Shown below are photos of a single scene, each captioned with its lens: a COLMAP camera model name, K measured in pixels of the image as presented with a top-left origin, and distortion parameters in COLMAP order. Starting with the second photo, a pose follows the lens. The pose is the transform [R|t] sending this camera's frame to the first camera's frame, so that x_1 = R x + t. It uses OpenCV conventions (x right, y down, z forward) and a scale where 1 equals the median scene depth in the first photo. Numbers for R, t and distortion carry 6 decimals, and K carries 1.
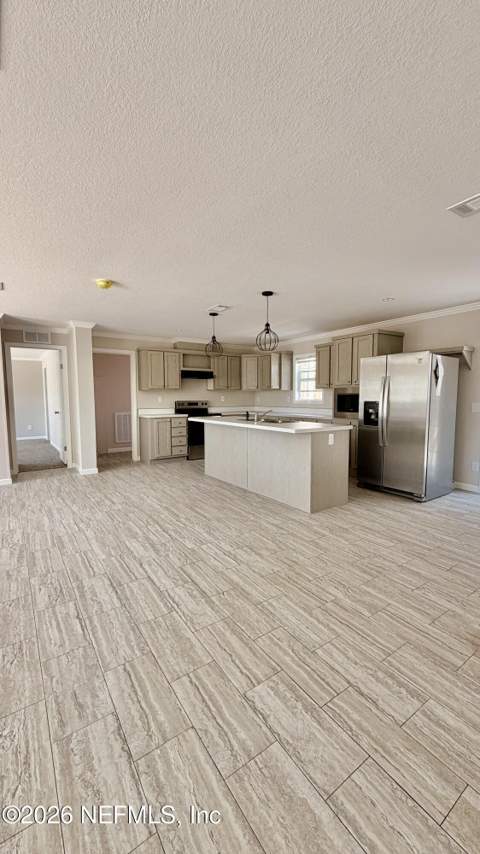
lens RADIAL K [[339.6, 0, 239.6], [0, 339.6, 424.8], [0, 0, 1]] dist [0.000390, 0.000281]
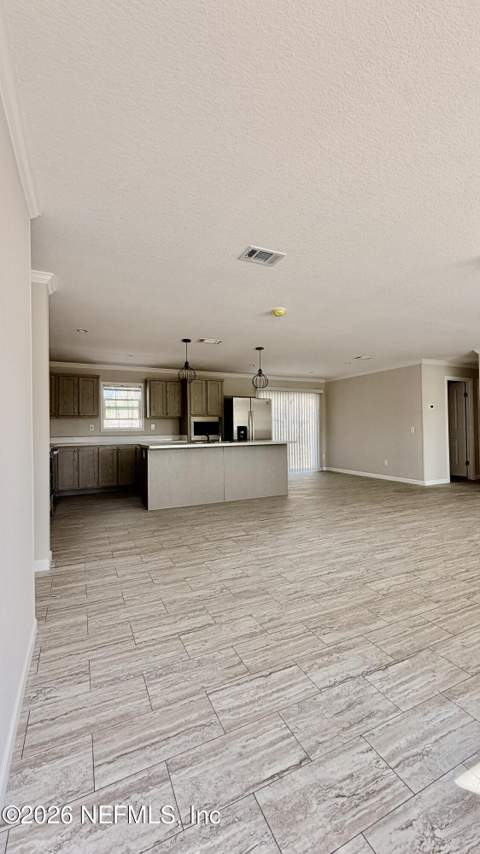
lens RADIAL K [[339.6, 0, 239.6], [0, 339.6, 424.8], [0, 0, 1]] dist [0.000390, 0.000281]
pose [[0.161262, 0.012524, 0.986832, -0.842866], [0.092687, 0.995308, -0.027778, -0.024717], [-0.982550, 0.095946, 0.159344, 0.563498]]
